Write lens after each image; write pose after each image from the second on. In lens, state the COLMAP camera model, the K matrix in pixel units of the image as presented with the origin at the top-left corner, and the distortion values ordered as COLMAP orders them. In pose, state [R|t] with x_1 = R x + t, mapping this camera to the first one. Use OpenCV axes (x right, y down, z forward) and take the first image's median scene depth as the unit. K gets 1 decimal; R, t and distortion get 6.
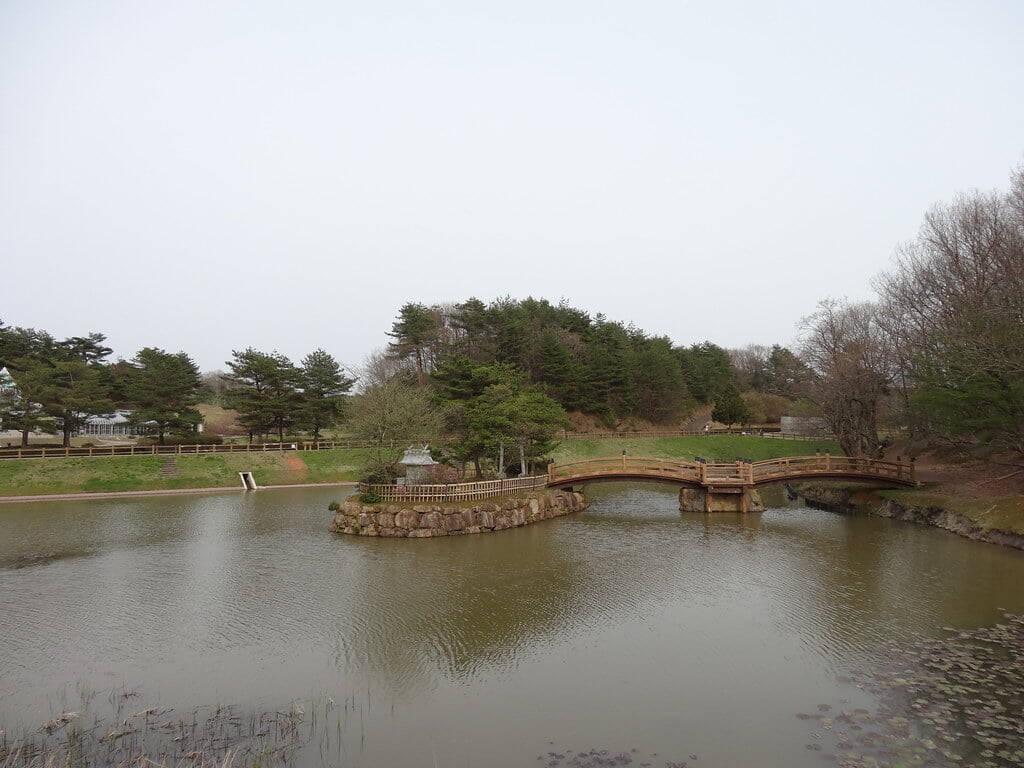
lens RADIAL K [[756.1, 0, 512.0], [0, 756.1, 384.0], [0, 0, 1]] dist [-0.002047, -0.001763]
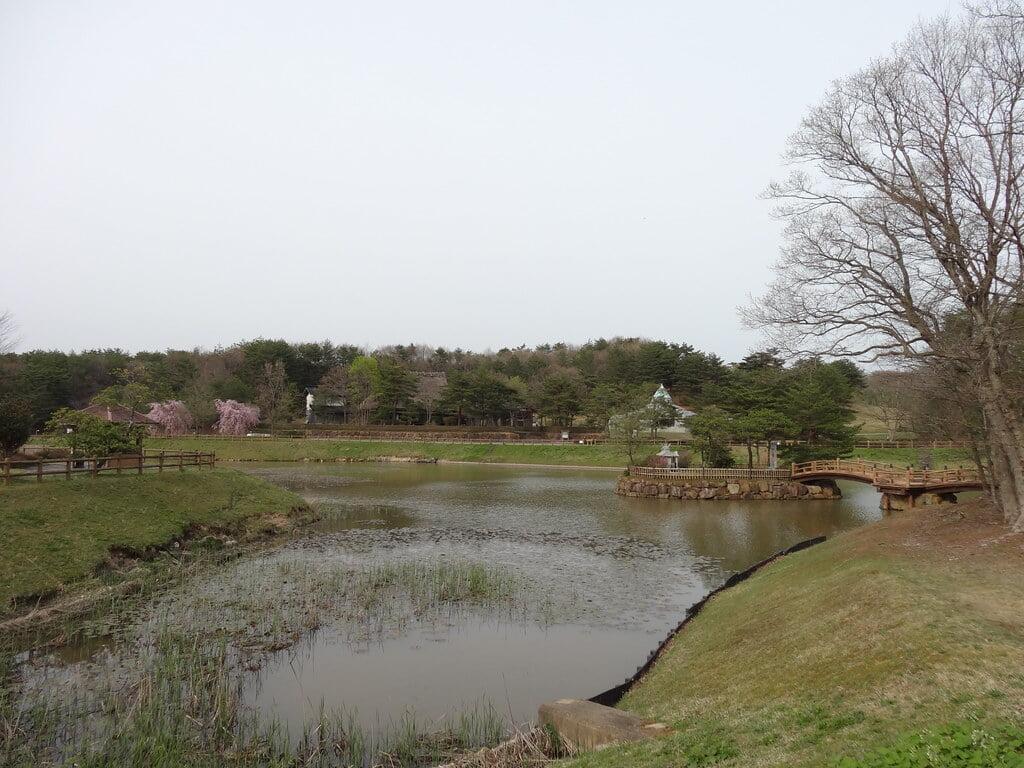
lens RADIAL K [[756.1, 0, 512.0], [0, 756.1, 384.0], [0, 0, 1]] dist [-0.002047, -0.001763]
pose [[0.548071, -0.032325, -0.835807, 1.081703], [0.039738, 0.999131, -0.012584, -0.040543], [0.835488, -0.026316, 0.548879, -0.159328]]
